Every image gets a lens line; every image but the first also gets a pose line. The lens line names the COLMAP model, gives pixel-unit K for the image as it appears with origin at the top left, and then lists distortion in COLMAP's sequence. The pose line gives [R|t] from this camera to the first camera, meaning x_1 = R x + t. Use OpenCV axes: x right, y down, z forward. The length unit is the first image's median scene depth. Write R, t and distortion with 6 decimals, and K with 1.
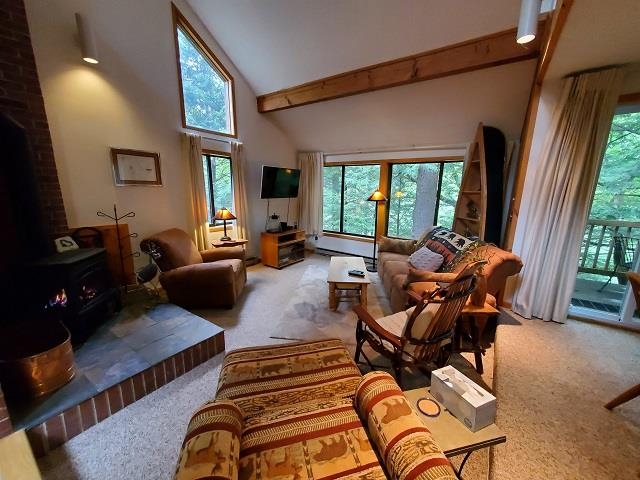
lens RADIAL K [[255.7, 0, 326.0], [0, 255.7, 240.6], [0, 0, 1]] dist [0.002246, -0.000135]
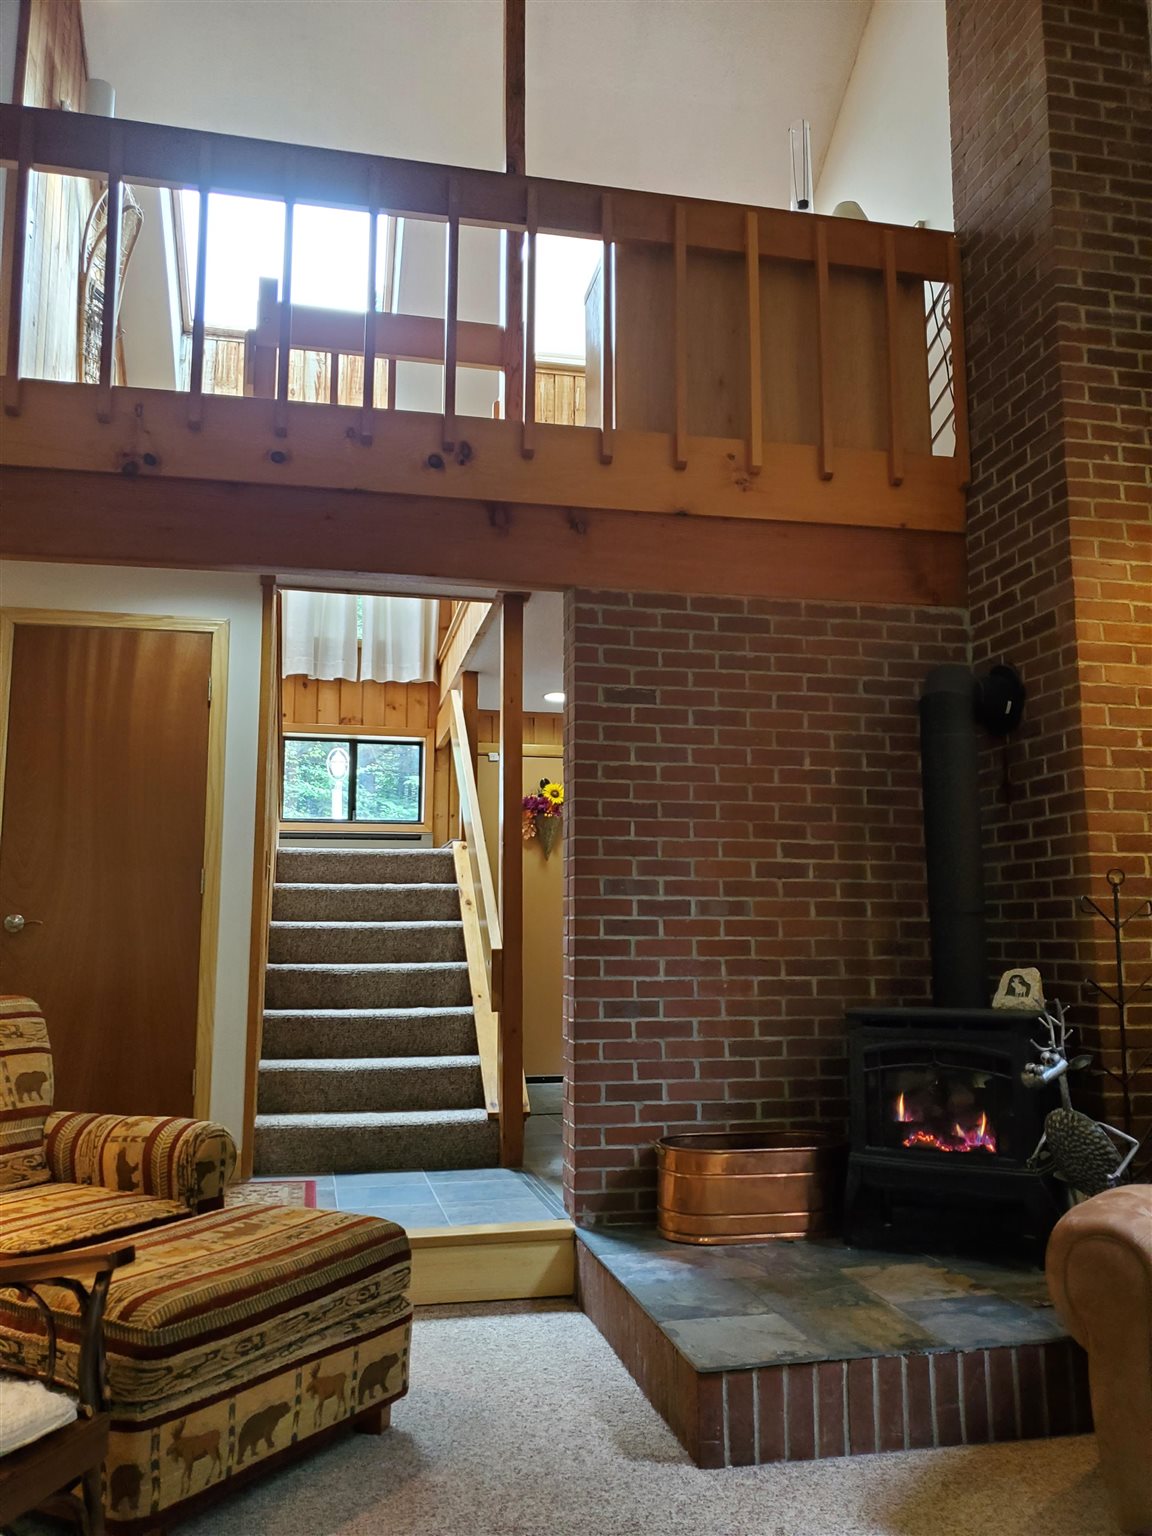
lens RADIAL K [[1199.4, 0, 578.5], [0, 1199.4, 764.8], [0, 0, 1]] dist [0.063570, -0.066672]
pose [[-0.689753, -0.113811, -0.715044, 0.548606], [-0.152634, 0.988232, -0.010058, -0.173778], [0.707774, 0.102203, -0.699007, 1.688735]]
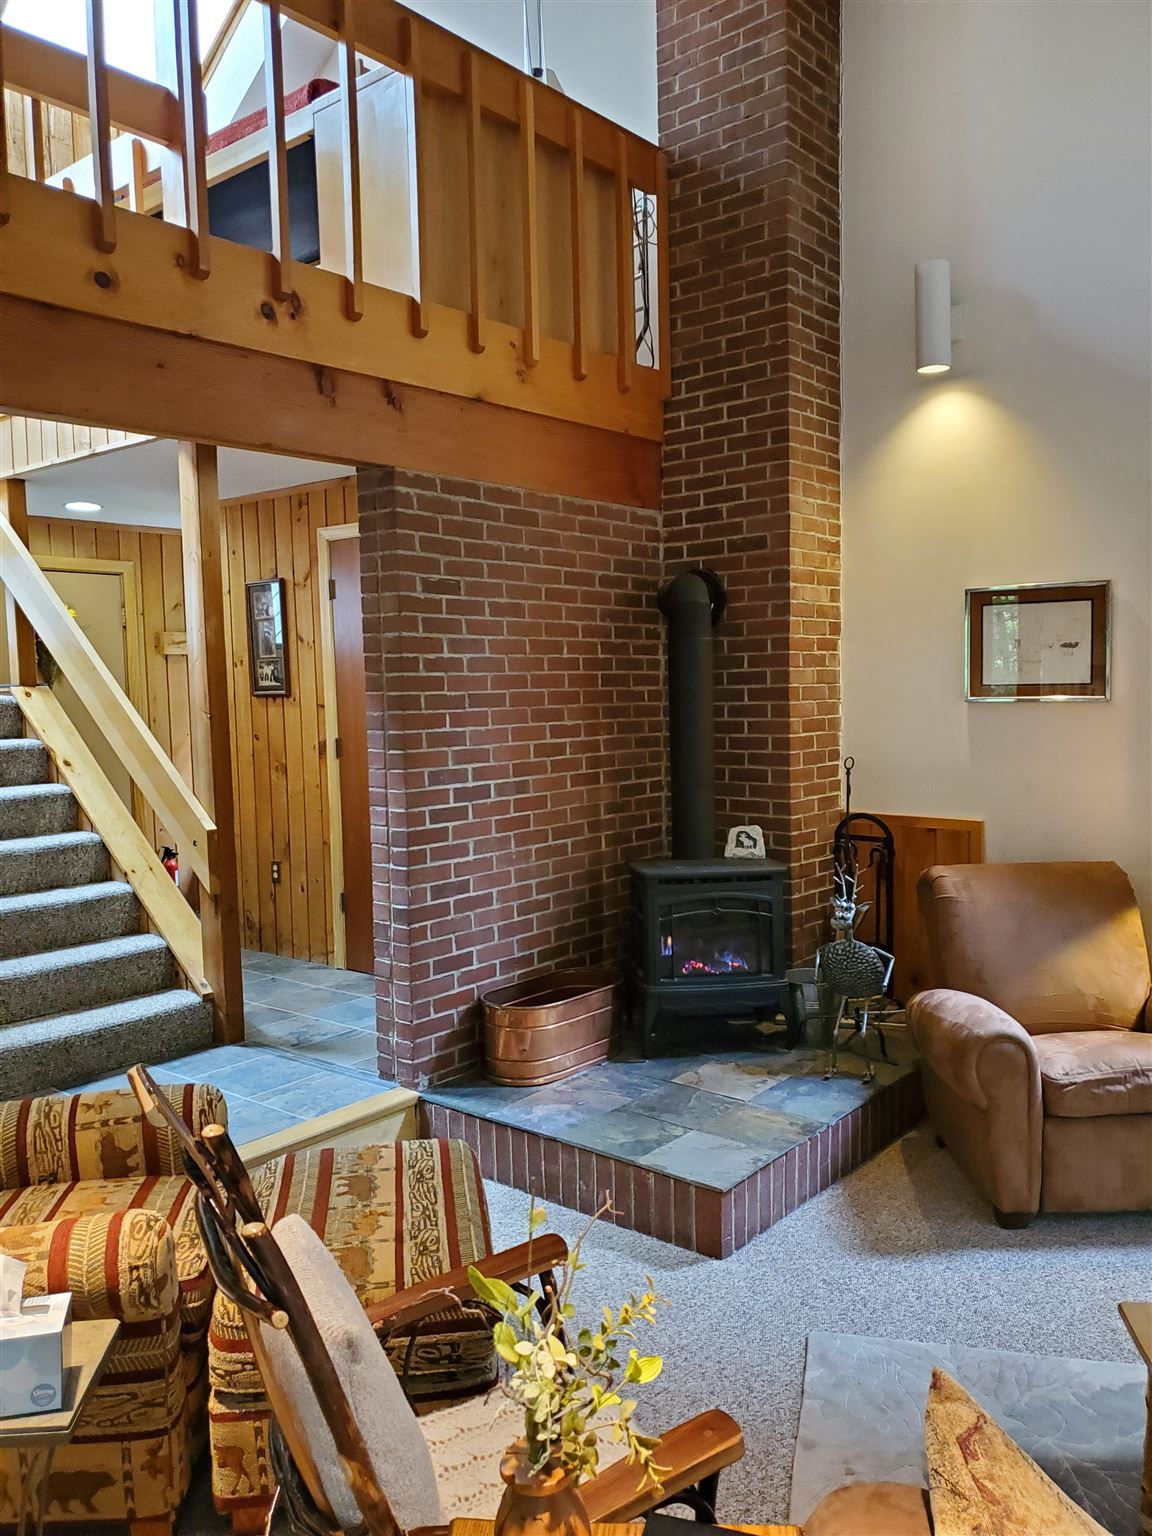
lens RADIAL K [[1199.4, 0, 571.4], [0, 1199.4, 764.5], [0, 0, 1]] dist [0.063570, -0.066672]
pose [[-0.105292, 0.060329, -0.992610, 1.015356], [-0.180711, 0.980378, 0.078755, -0.222082], [0.977884, 0.187667, -0.092324, 0.888063]]
